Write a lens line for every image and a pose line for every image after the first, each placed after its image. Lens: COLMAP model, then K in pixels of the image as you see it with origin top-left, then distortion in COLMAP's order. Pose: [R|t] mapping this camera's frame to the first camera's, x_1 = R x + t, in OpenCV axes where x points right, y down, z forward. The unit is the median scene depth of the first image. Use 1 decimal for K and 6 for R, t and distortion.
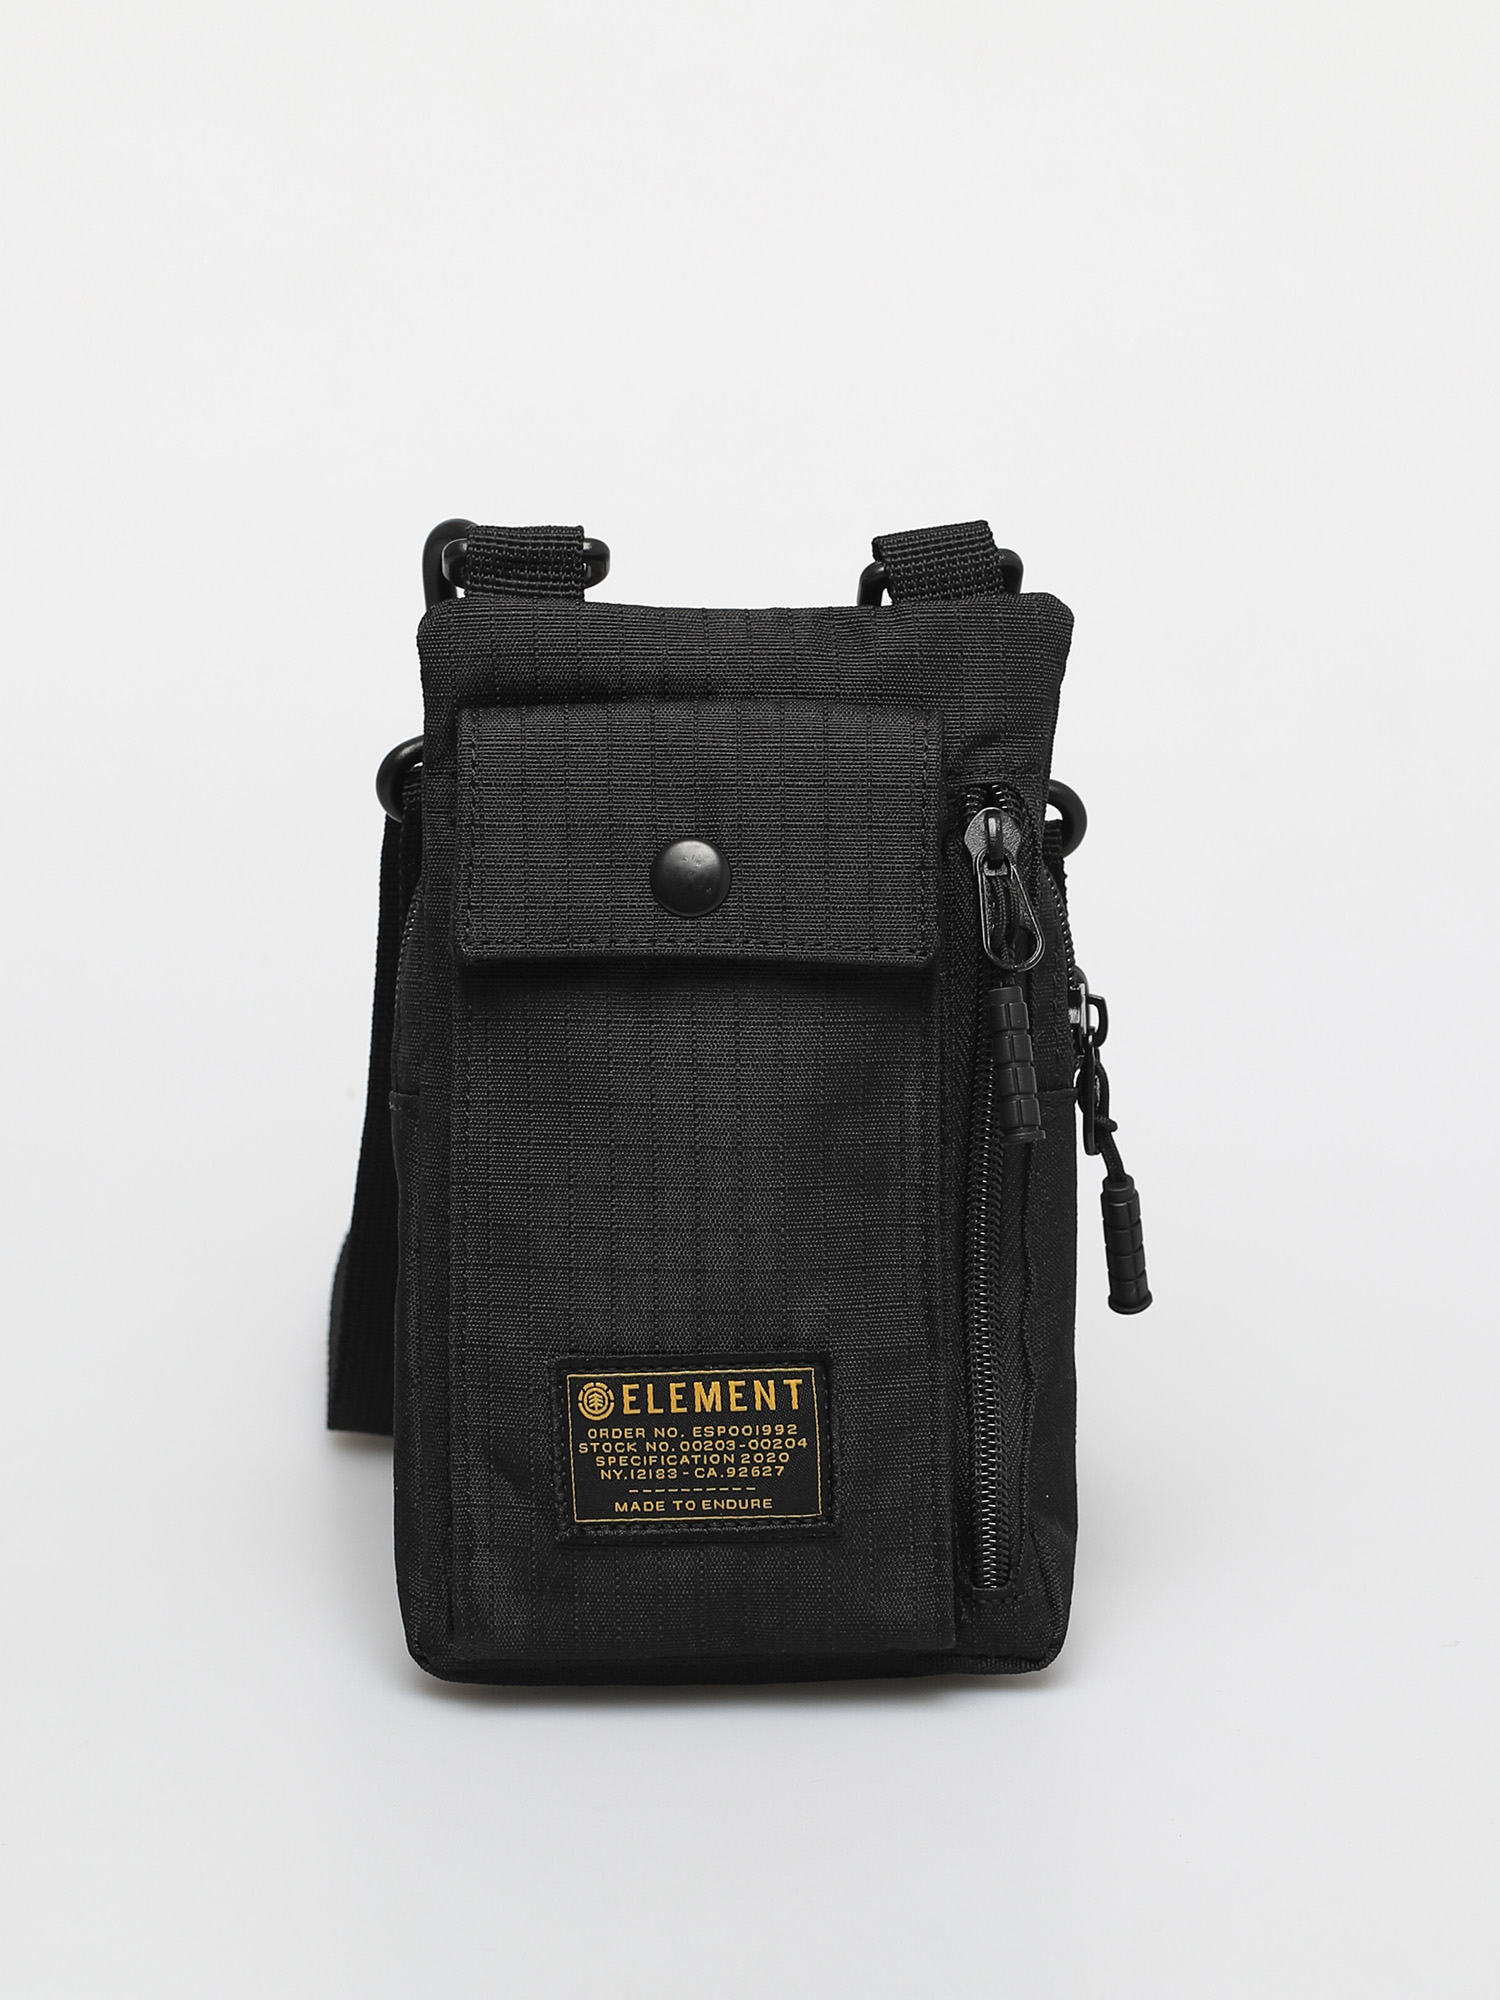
lens RADIAL K [[5627.1, 0, 748.7], [0, 5627.1, 998.6], [0, 0, 1]] dist [-0.096319, 0.000000]
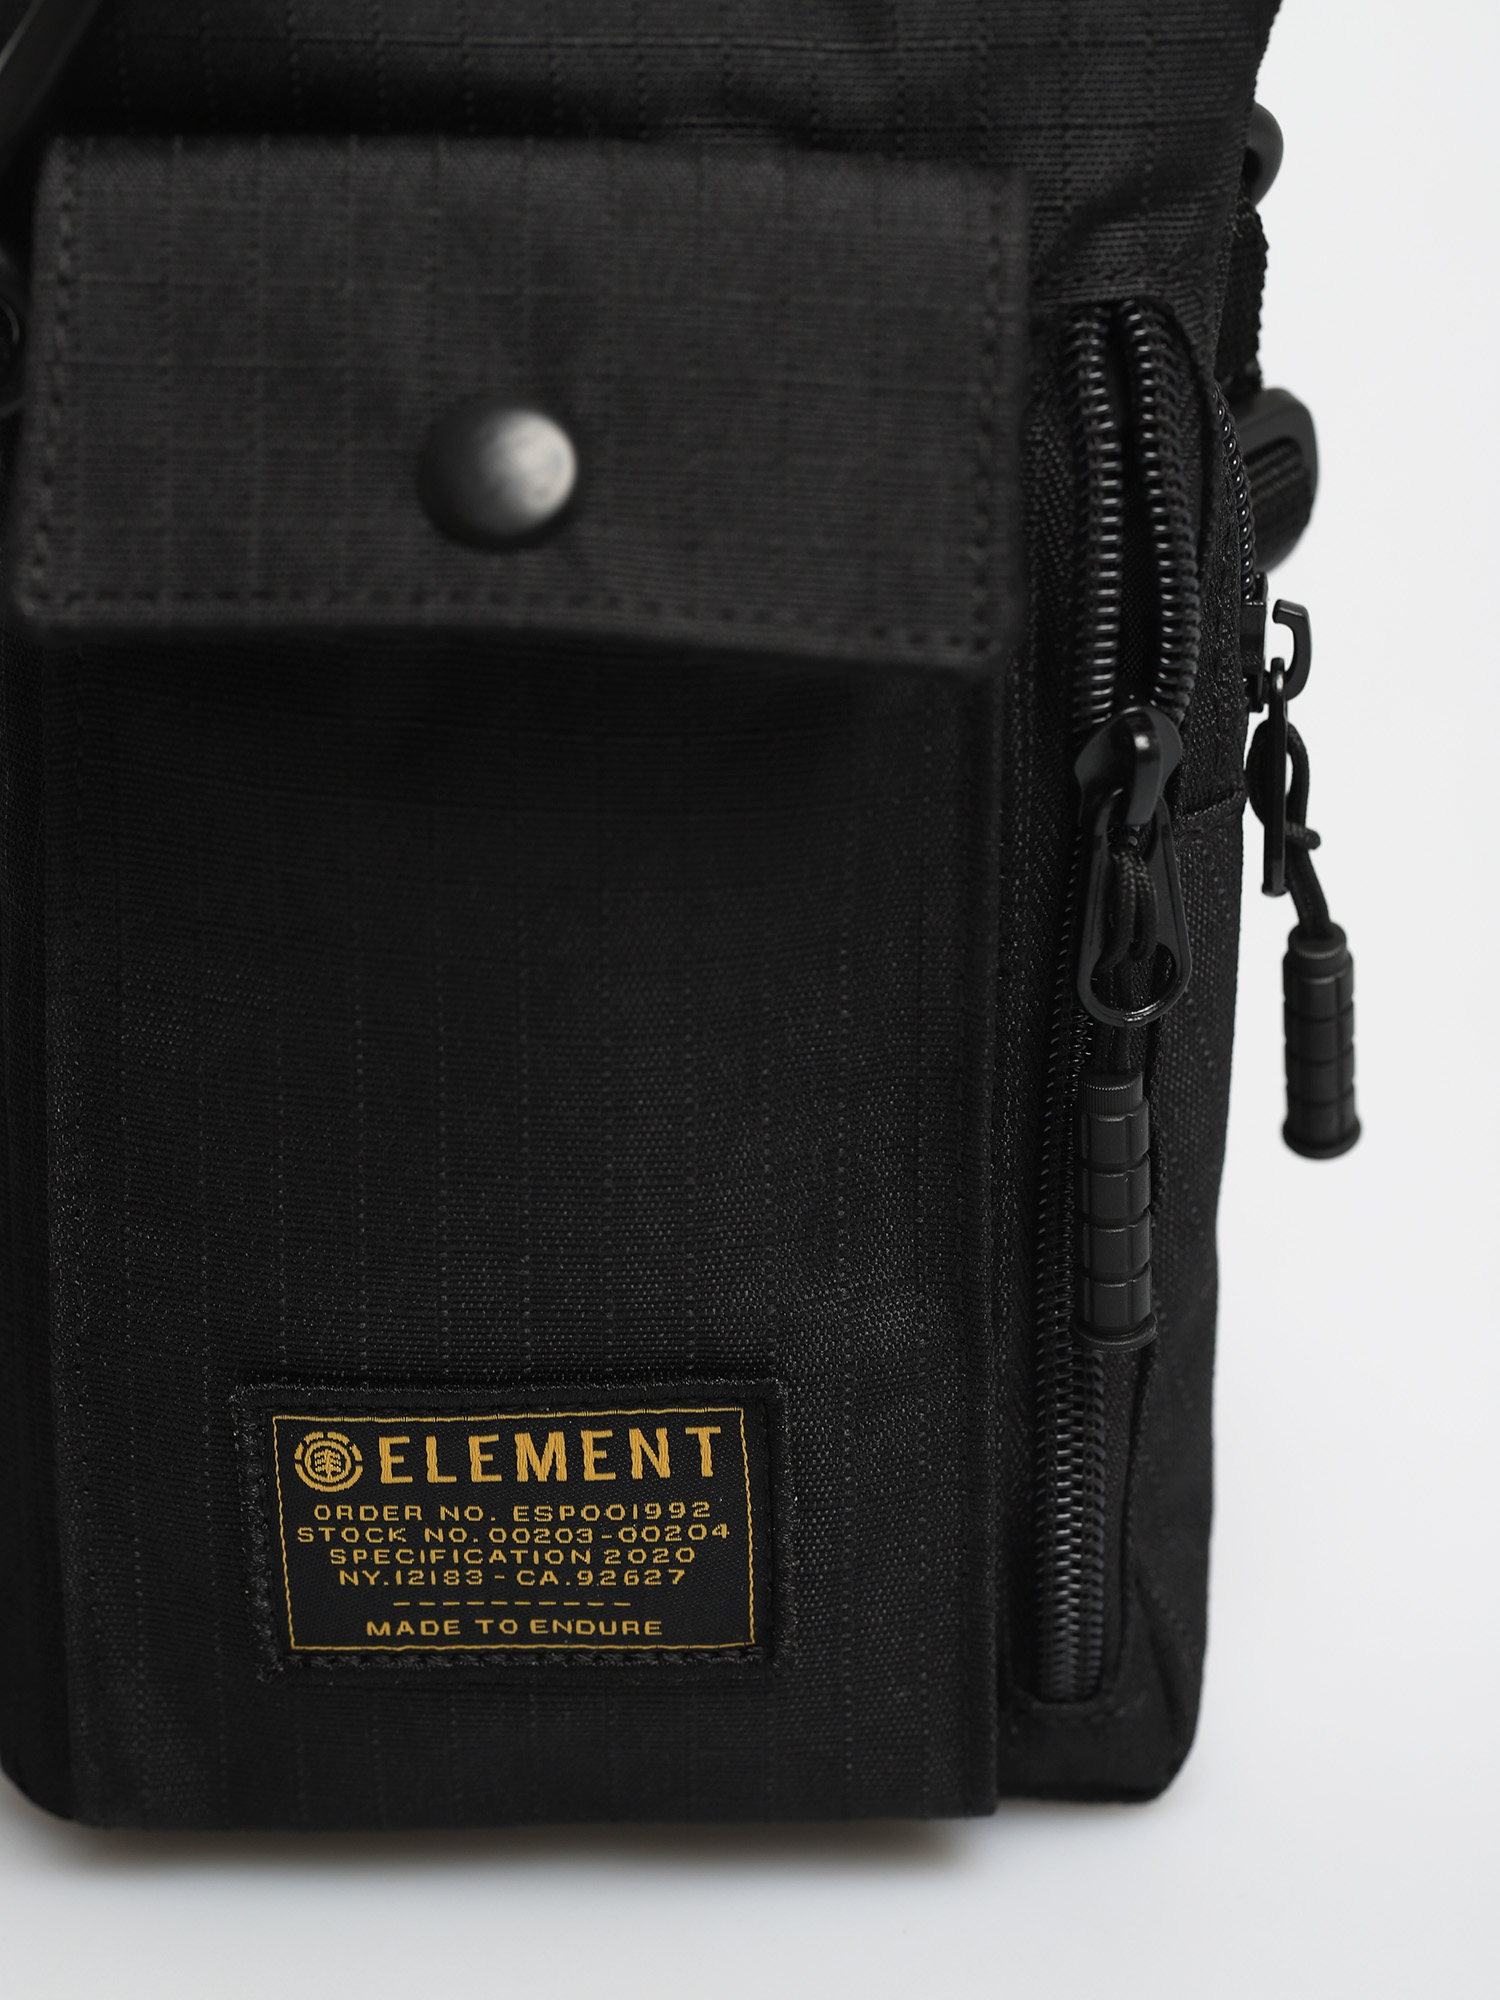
lens RADIAL K [[5627.1, 0, 752.9], [0, 5627.1, 1003.2], [0, 0, 1]] dist [-0.096319, 0.000000]
pose [[0.999781, 0.015931, 0.013574, 0.004645], [-0.019050, 0.961275, 0.274933, -0.114064], [-0.008668, -0.275131, 0.961368, 0.505732]]
